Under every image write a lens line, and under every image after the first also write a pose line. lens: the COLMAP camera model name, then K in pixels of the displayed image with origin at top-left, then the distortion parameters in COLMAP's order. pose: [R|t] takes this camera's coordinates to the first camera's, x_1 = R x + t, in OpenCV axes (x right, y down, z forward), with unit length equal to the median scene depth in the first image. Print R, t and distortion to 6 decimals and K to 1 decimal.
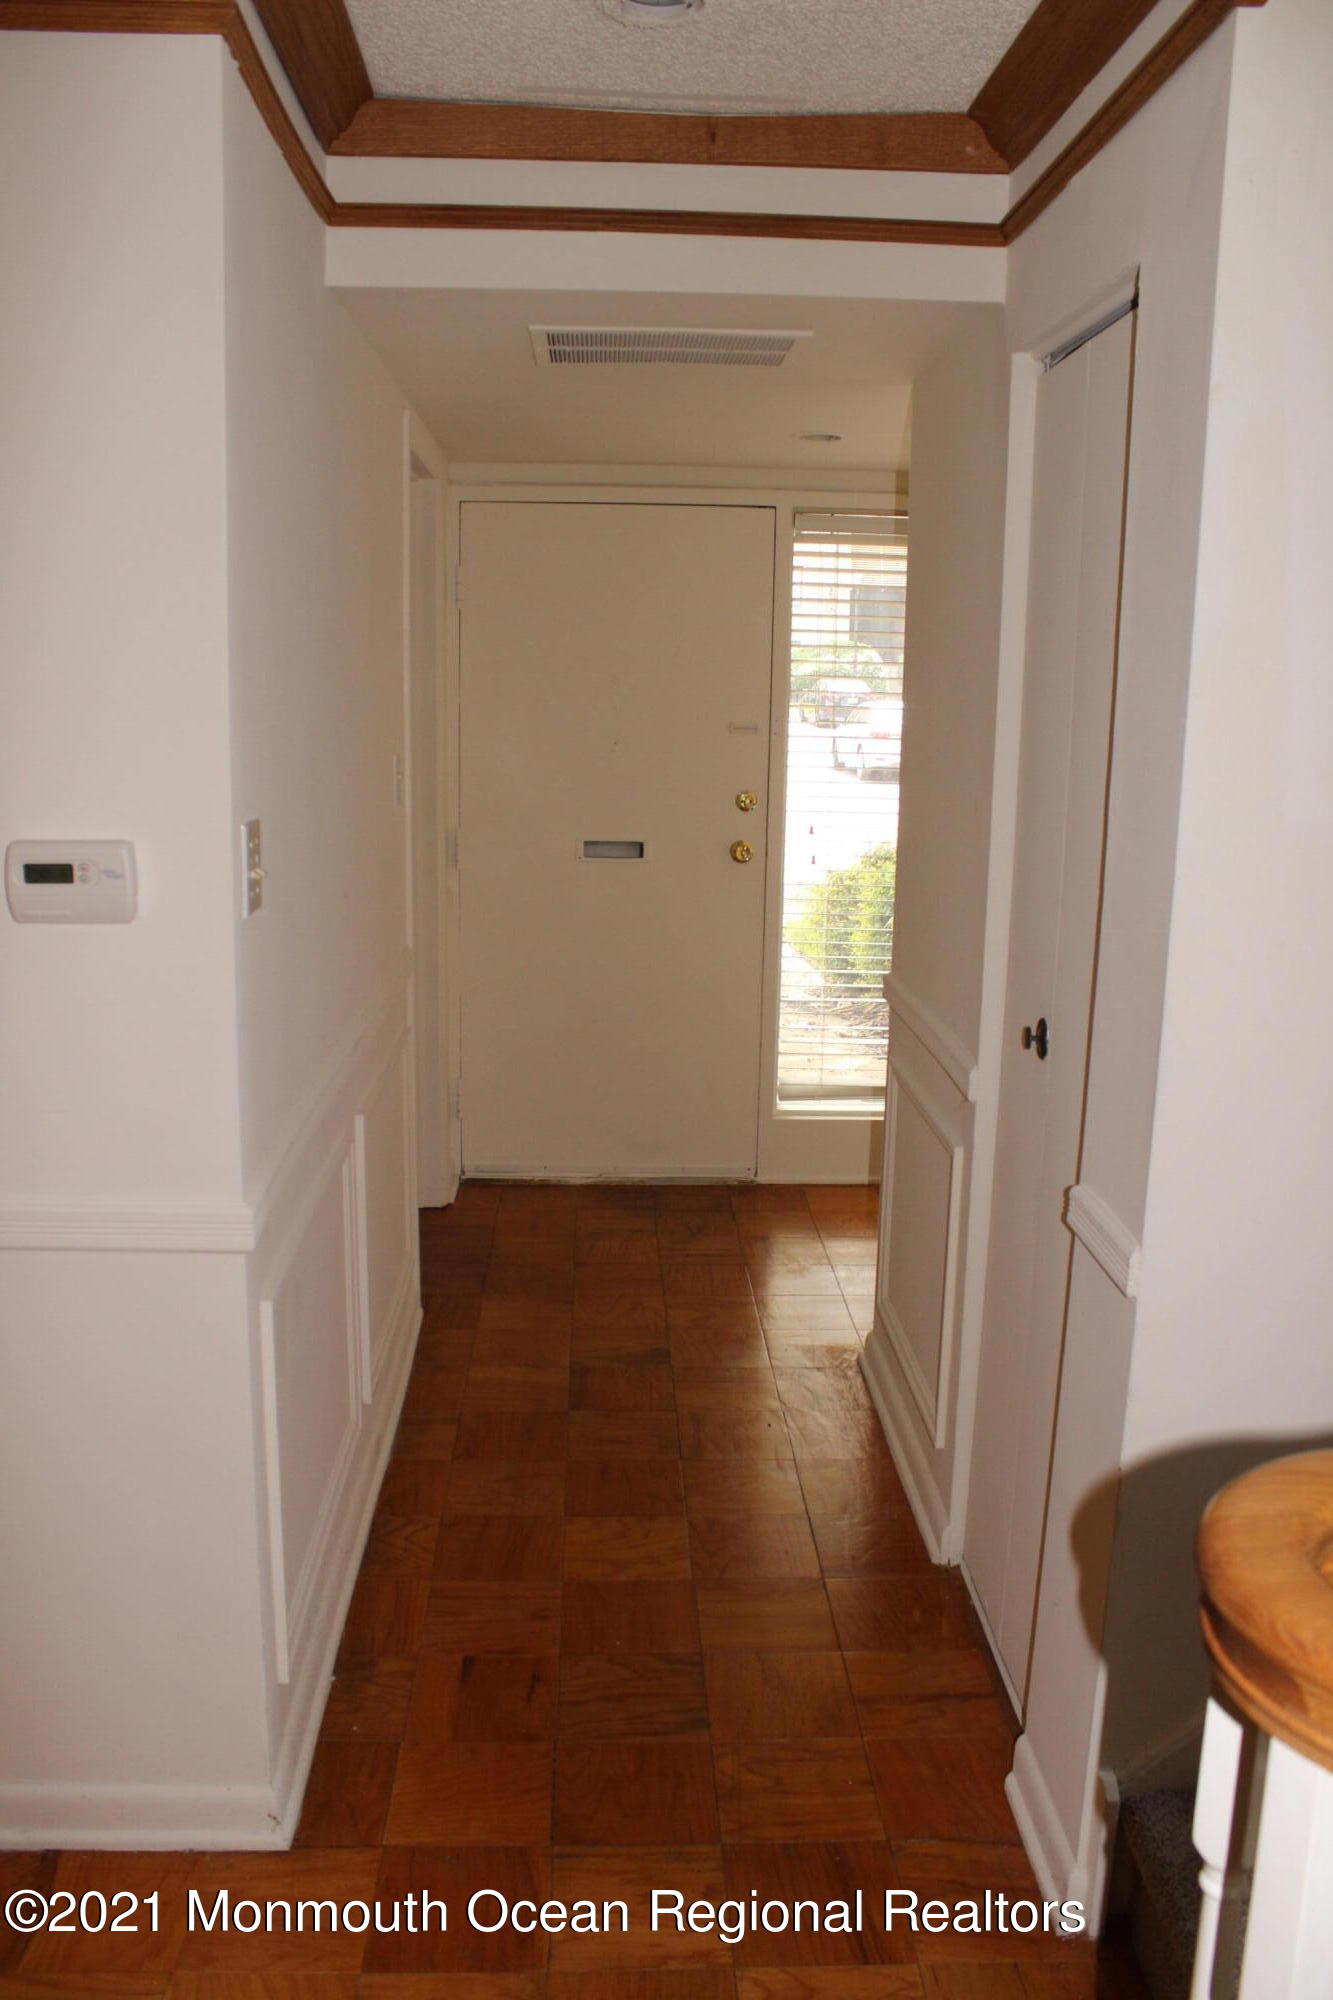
lens RADIAL K [[1676.7, 0, 668.1], [0, 1676.7, 988.9], [0, 0, 1]] dist [-0.156902, 0.134831]
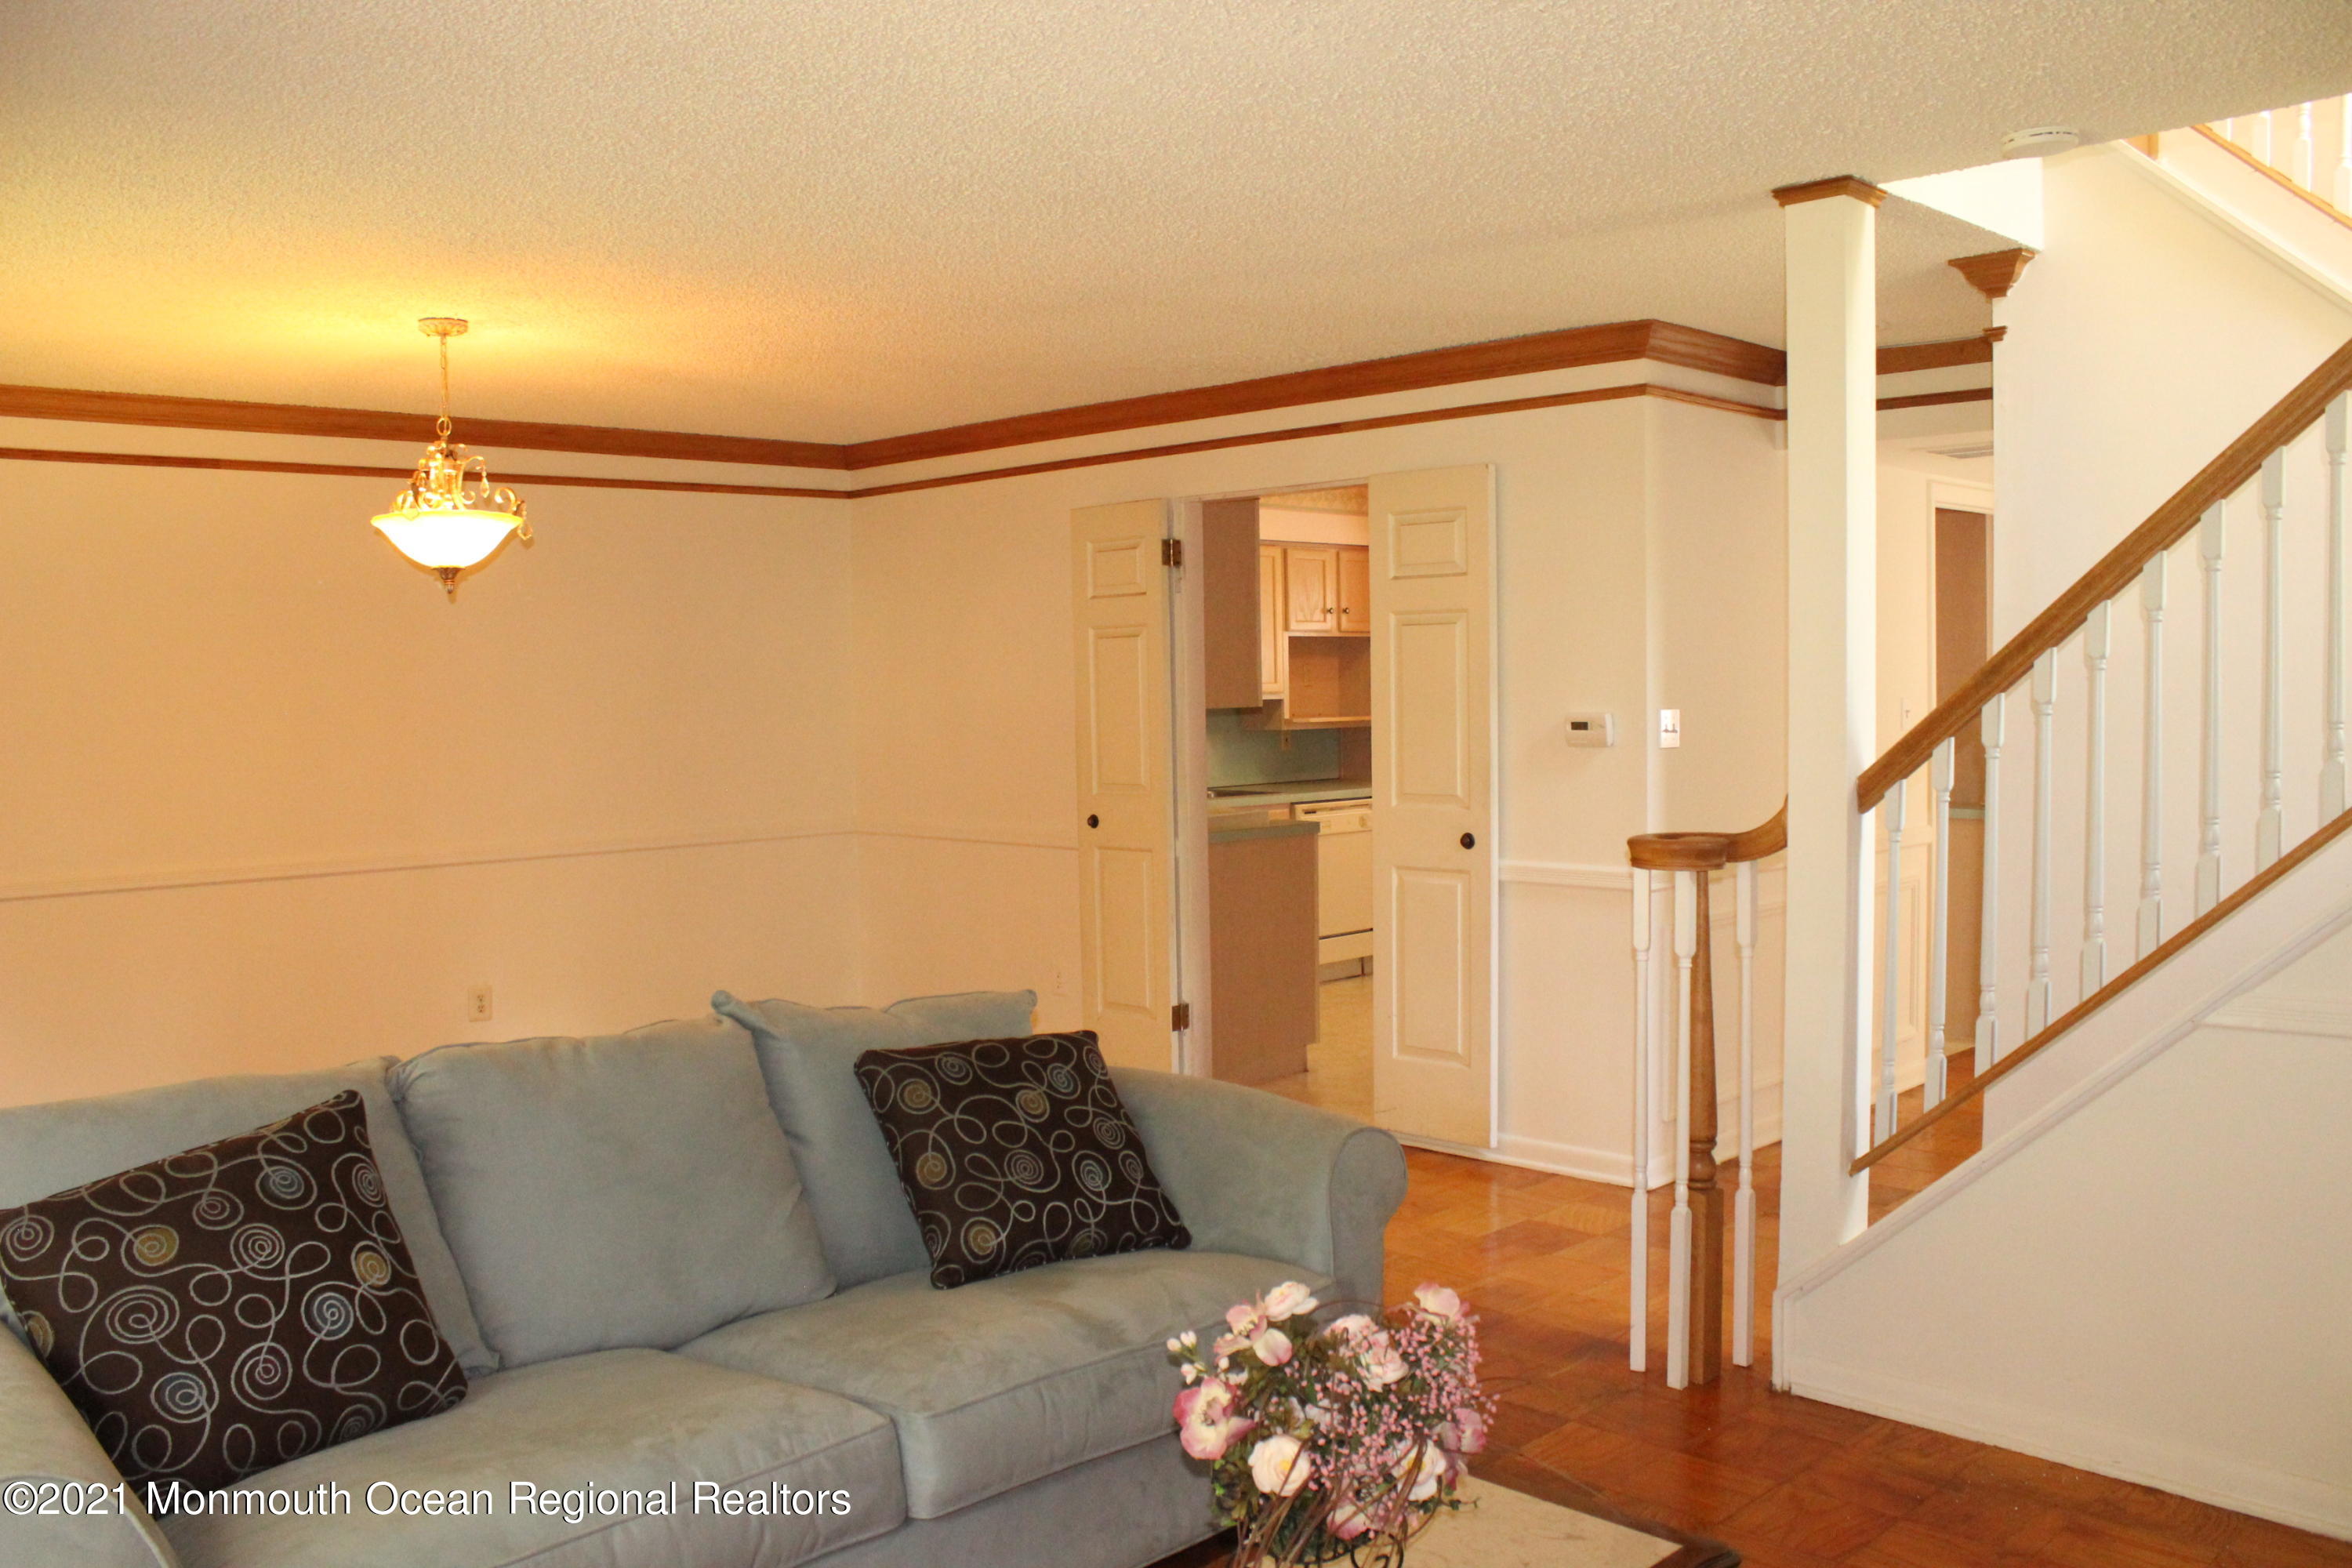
lens RADIAL K [[1971.8, 0, 1168.7], [0, 1971.8, 801.0], [0, 0, 1]] dist [-0.156902, 0.134831]
pose [[0.678960, 0.017587, -0.733965, 0.703655], [-0.109240, 0.991005, -0.077307, 0.173527], [0.726003, 0.132666, 0.674774, -0.729879]]
